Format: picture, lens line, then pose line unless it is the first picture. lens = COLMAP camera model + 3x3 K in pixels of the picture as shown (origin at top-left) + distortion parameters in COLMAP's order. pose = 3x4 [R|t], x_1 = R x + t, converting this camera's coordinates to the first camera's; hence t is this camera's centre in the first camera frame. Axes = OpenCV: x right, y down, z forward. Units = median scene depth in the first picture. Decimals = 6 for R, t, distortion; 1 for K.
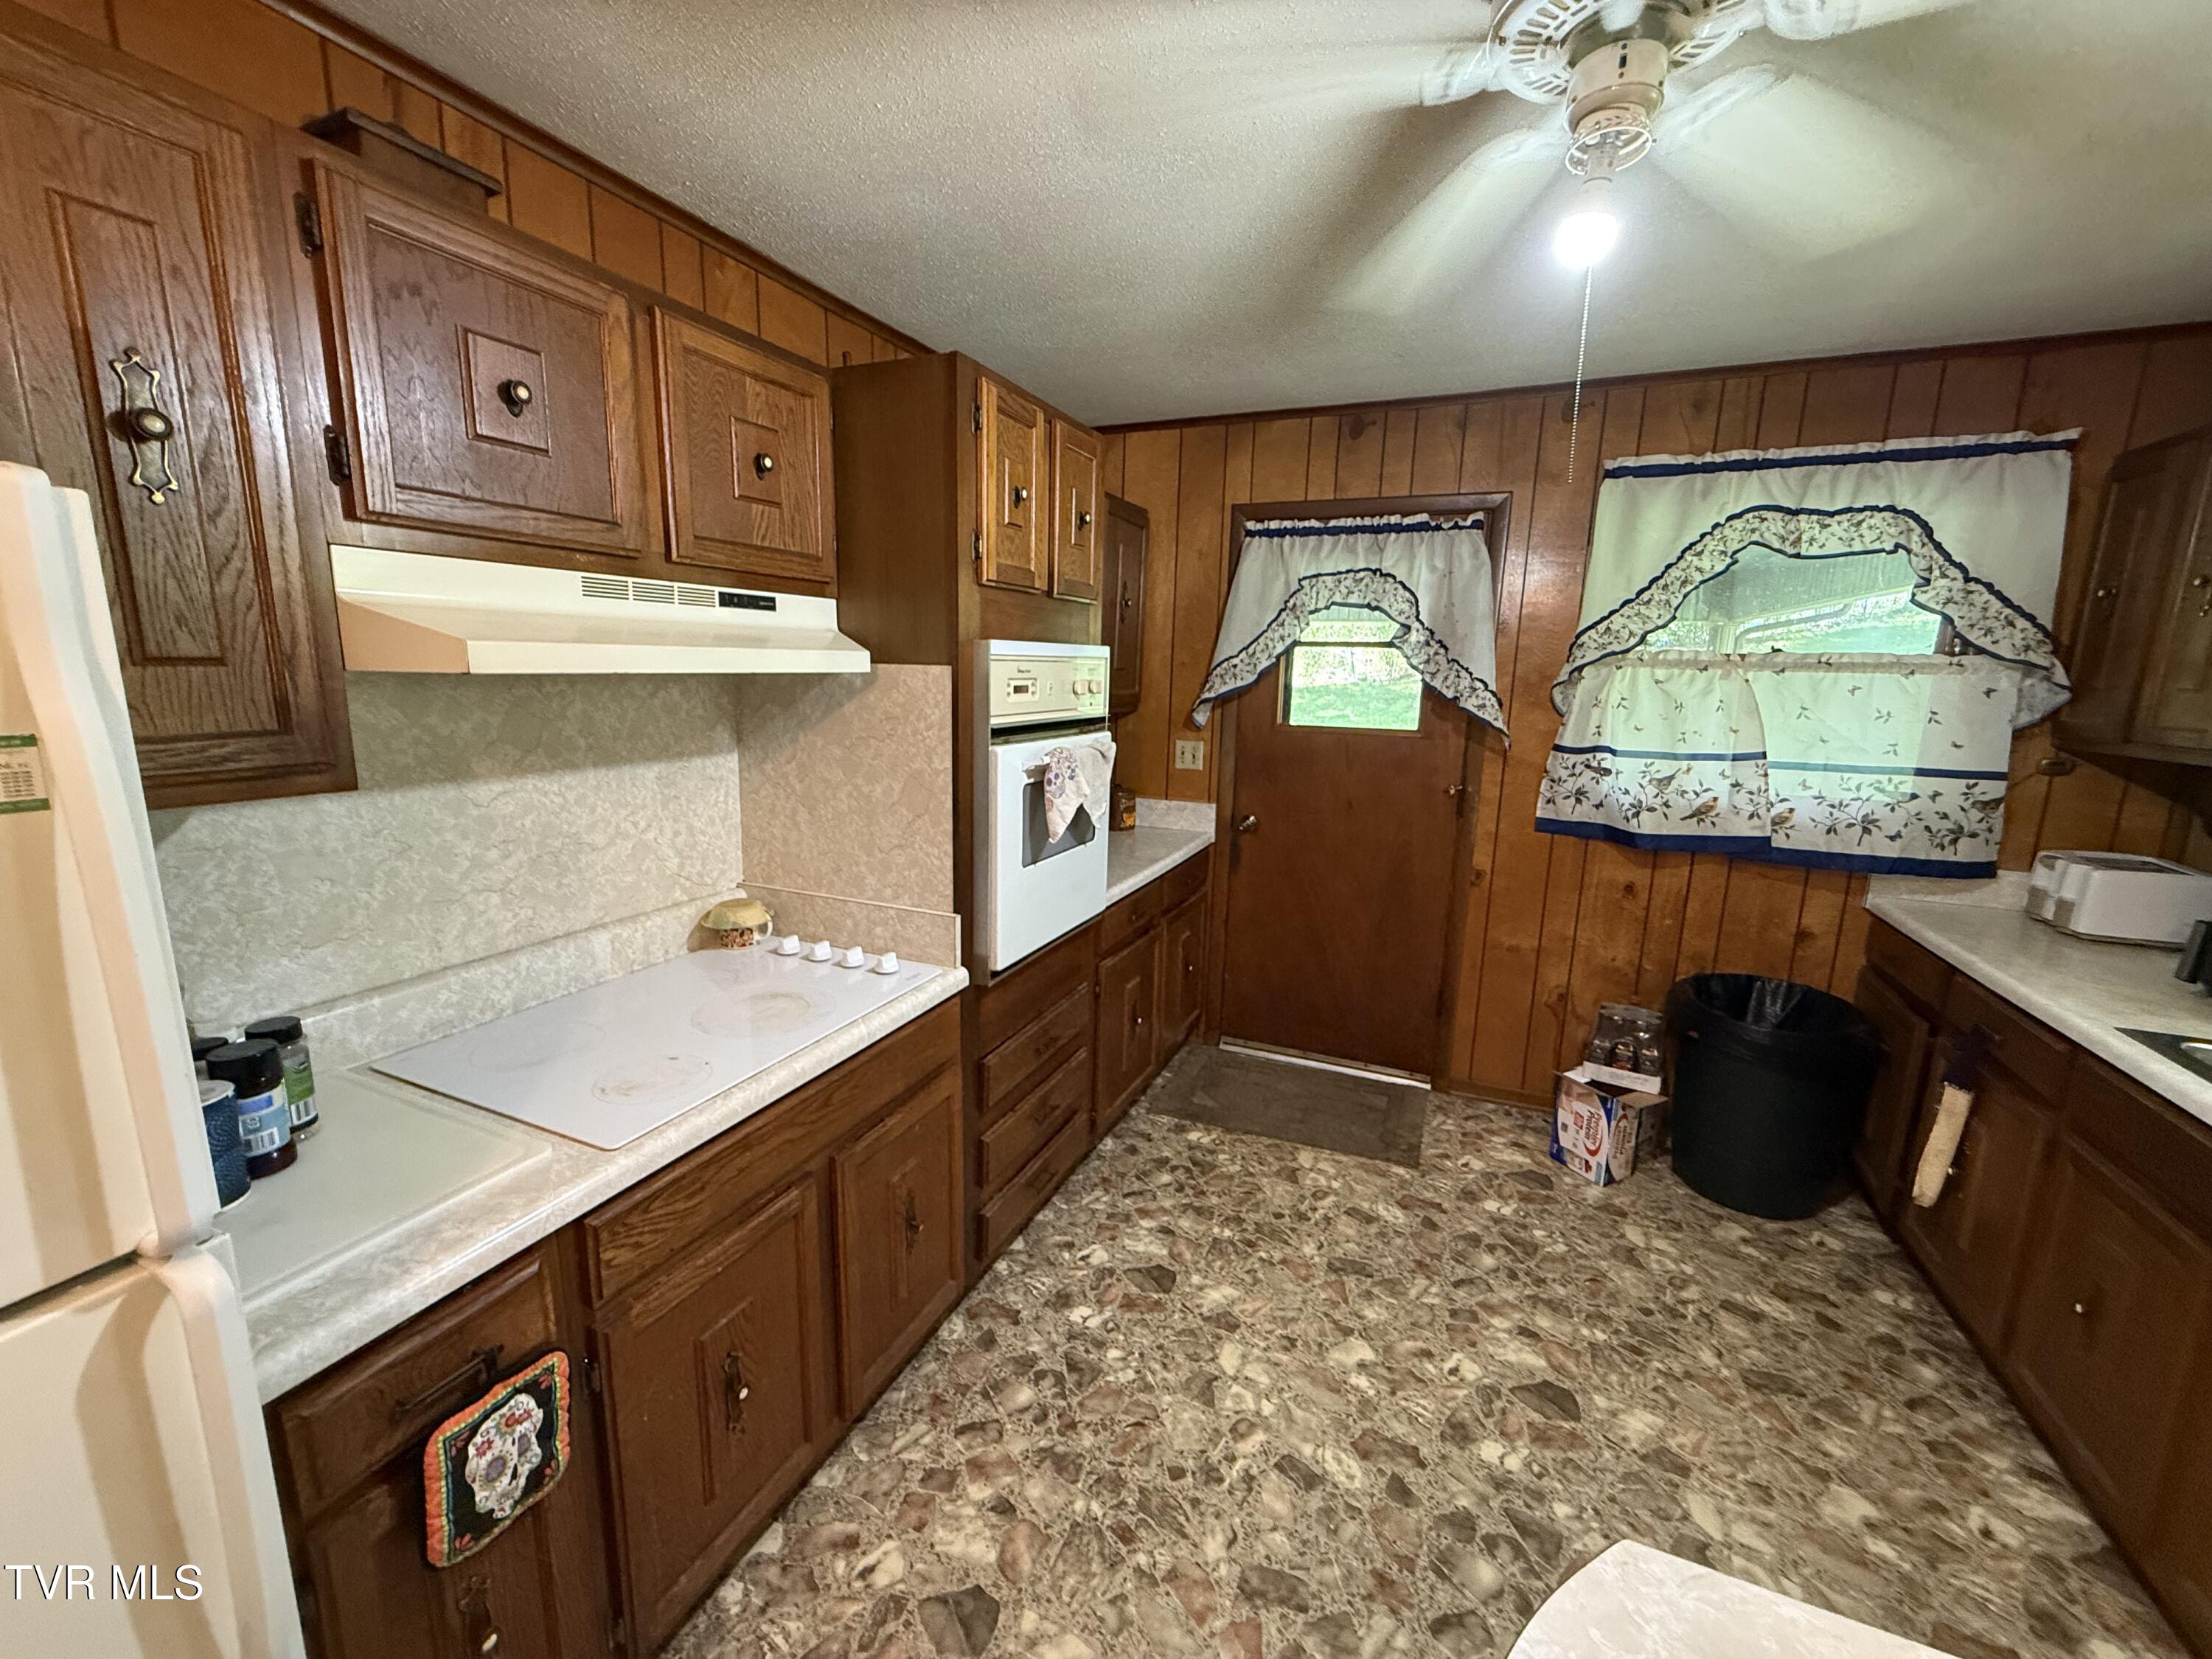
lens RADIAL K [[880.7, 0, 1115.8], [0, 880.7, 827.1], [0, 0, 1]] dist [0.001765, -0.000368]
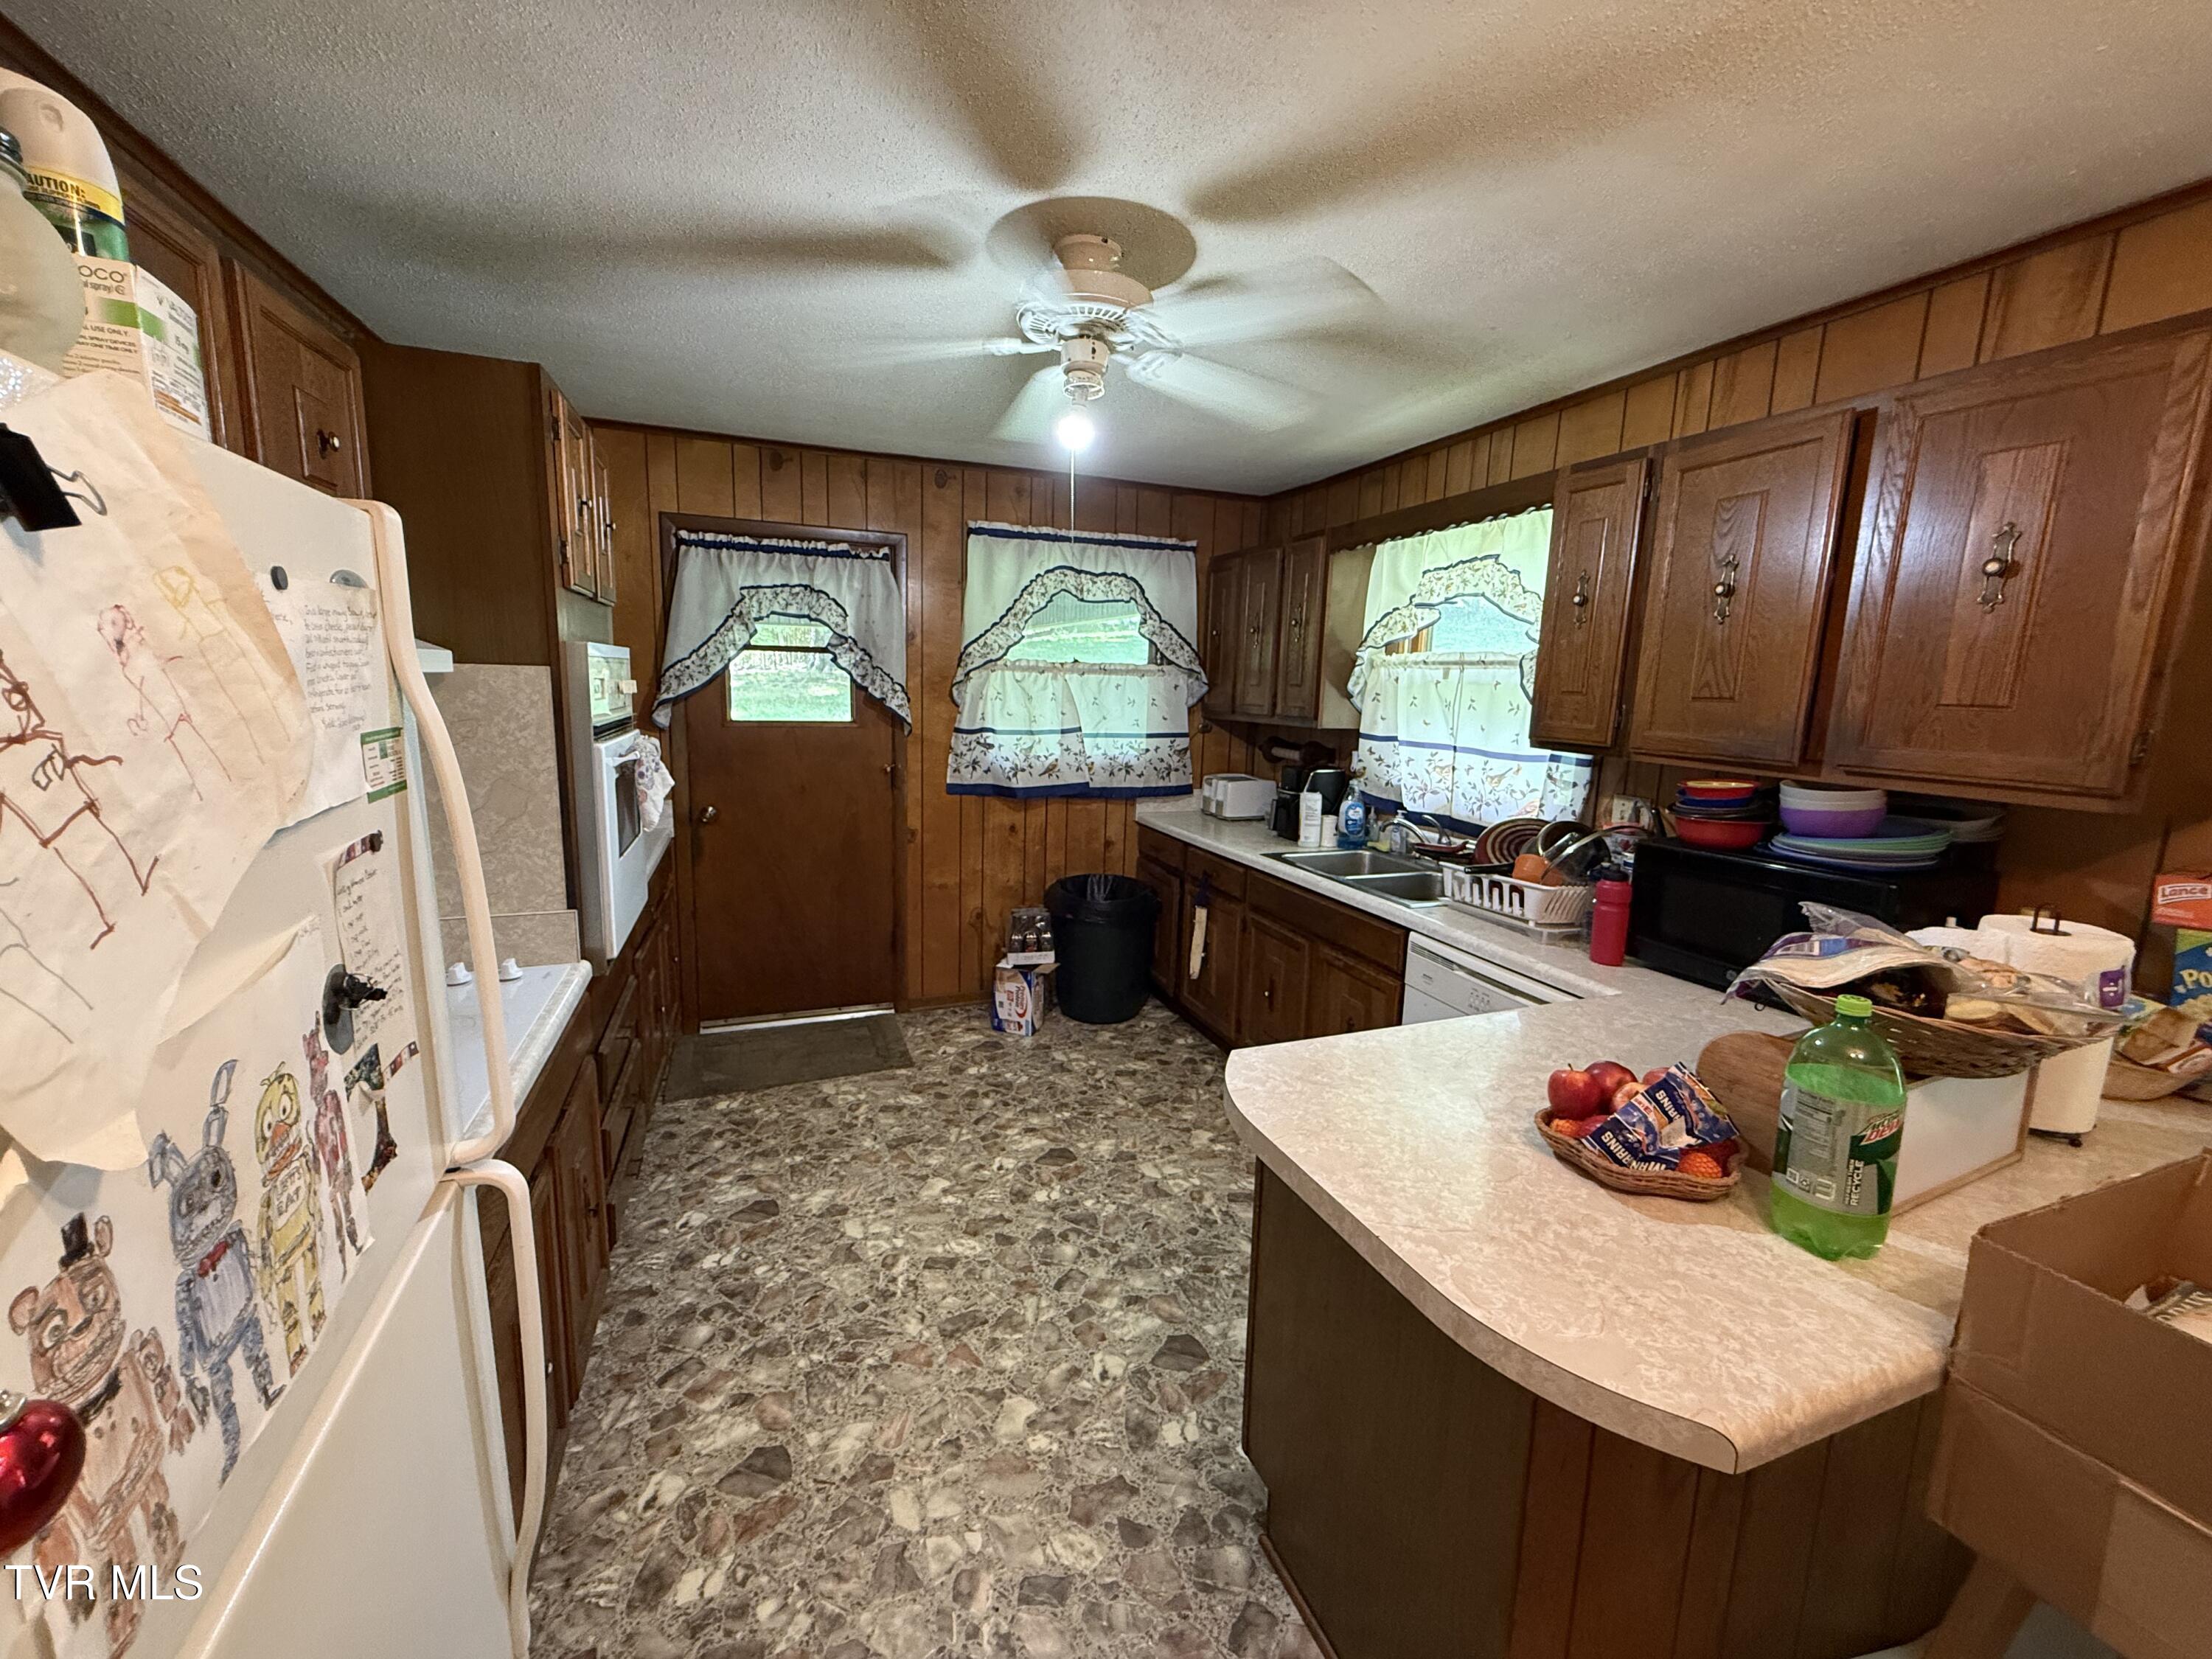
lens RADIAL K [[880.7, 0, 1108.4], [0, 880.7, 826.7], [0, 0, 1]] dist [0.001765, -0.000368]
pose [[0.707450, -0.117642, 0.696903, -0.345979], [0.117040, 0.991936, 0.048633, 0.020543], [-0.697005, 0.047160, 0.715514, -0.133391]]
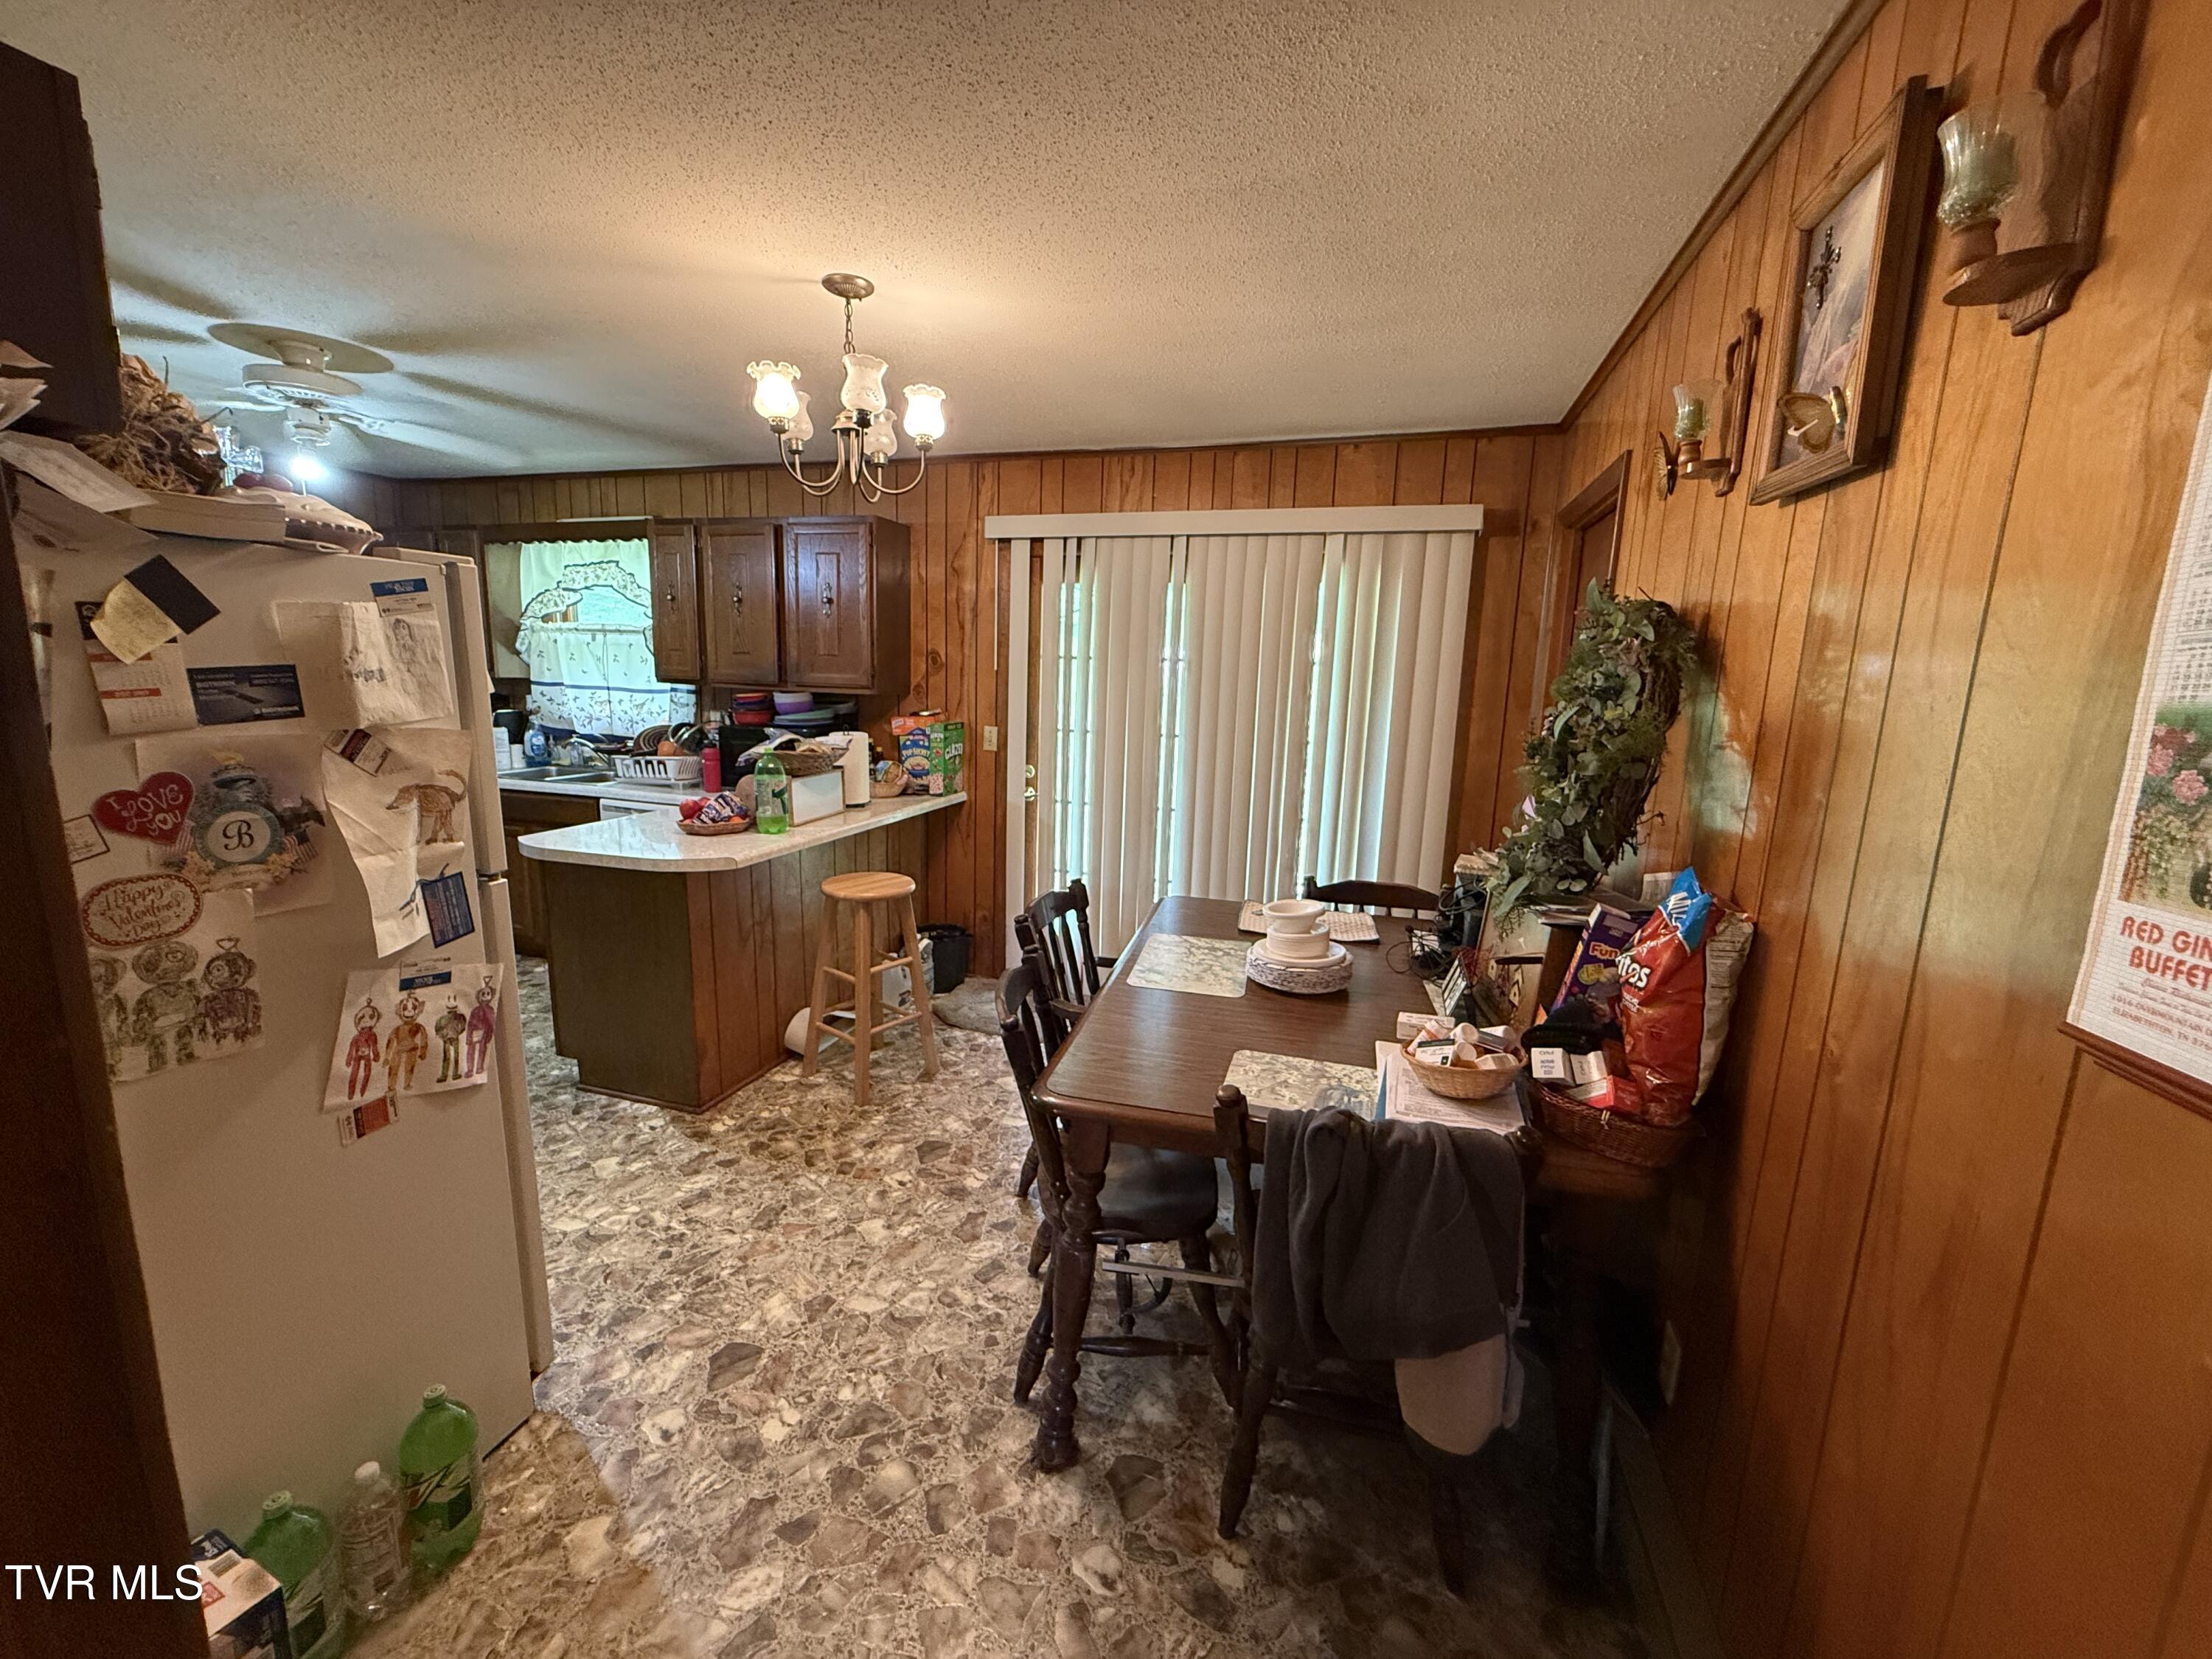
lens RADIAL K [[880.7, 0, 1091.3], [0, 880.7, 829.3], [0, 0, 1]] dist [0.001765, -0.000368]
pose [[-0.099523, -0.198886, 0.974956, -1.233963], [0.149906, 0.965641, 0.212288, 0.084085], [-0.983678, 0.167280, -0.066289, -0.472720]]
